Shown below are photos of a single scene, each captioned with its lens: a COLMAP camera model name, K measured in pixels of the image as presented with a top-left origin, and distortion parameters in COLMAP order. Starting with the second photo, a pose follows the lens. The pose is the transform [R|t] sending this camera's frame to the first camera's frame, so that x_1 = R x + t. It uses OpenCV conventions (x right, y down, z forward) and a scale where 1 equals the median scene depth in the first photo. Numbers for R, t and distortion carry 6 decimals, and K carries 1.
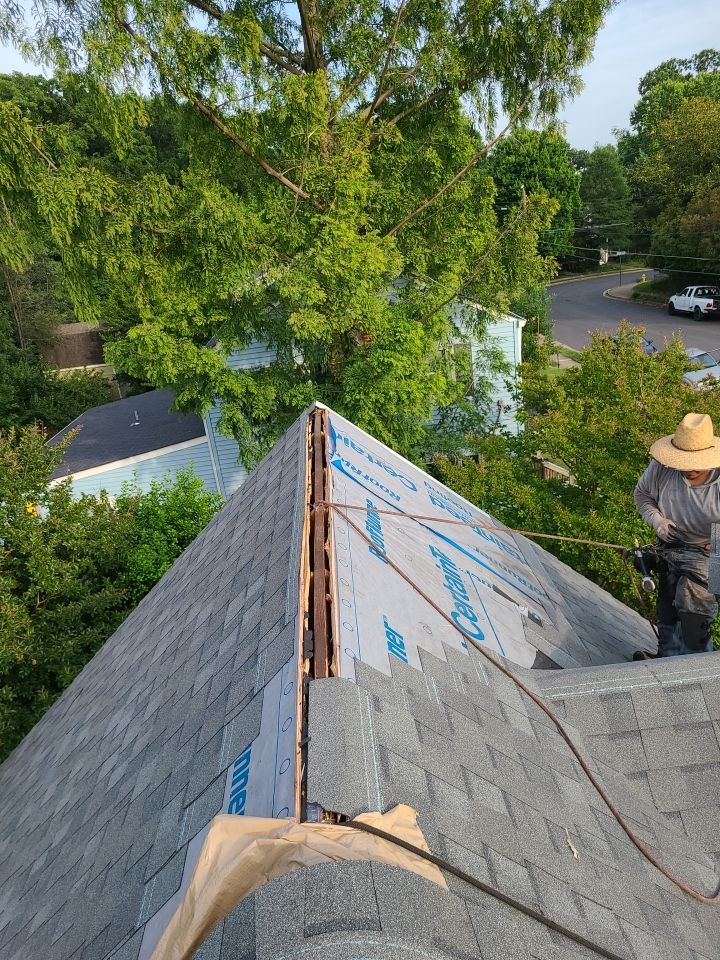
lens RADIAL K [[720.5, 0, 352.9], [0, 720.5, 483.1], [0, 0, 1]] dist [0.055893, -0.041354]
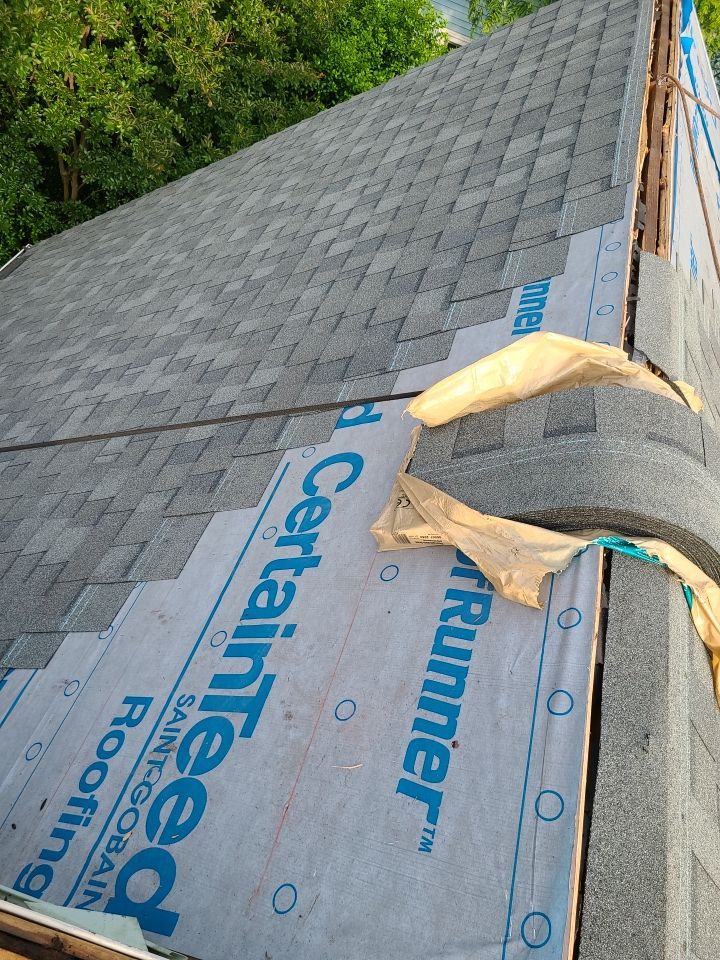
lens RADIAL K [[720.5, 0, 366.7], [0, 720.5, 491.3], [0, 0, 1]] dist [0.055893, -0.041354]
pose [[0.873328, 0.481234, 0.075578, -0.089895], [-0.452577, 0.744160, 0.491324, 0.061414], [0.180200, -0.463292, 0.867692, -0.014297]]
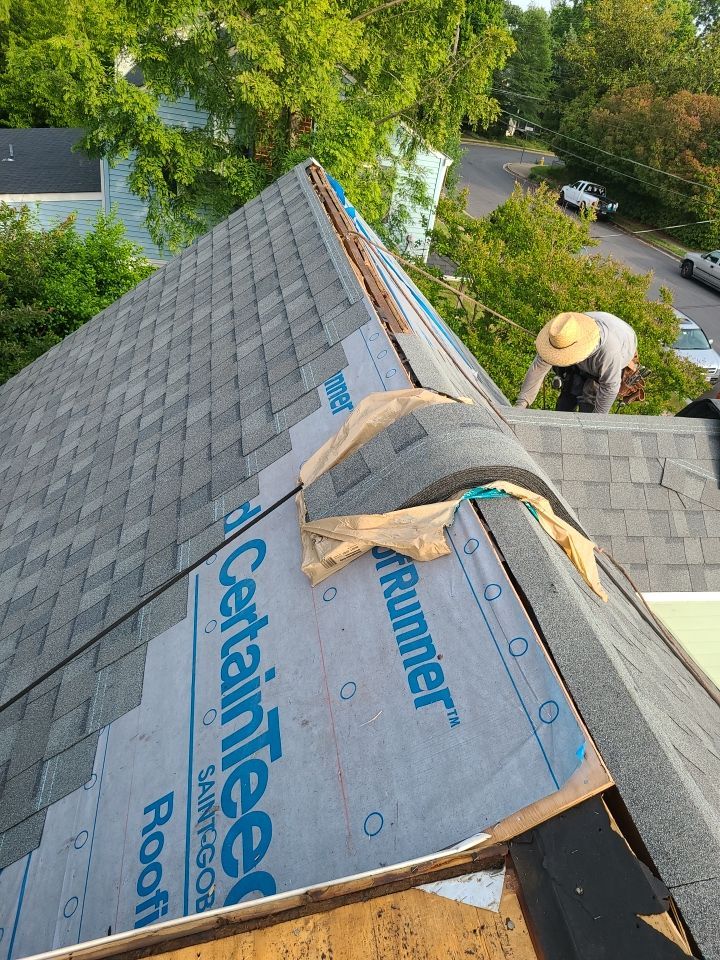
lens RADIAL K [[720.5, 0, 385.0], [0, 720.5, 465.5], [0, 0, 1]] dist [0.055893, -0.041354]
pose [[0.949422, 0.166852, 0.266005, -0.116183], [-0.215451, 0.962421, 0.165306, 0.088815], [-0.228428, -0.214256, 0.949692, -0.087237]]
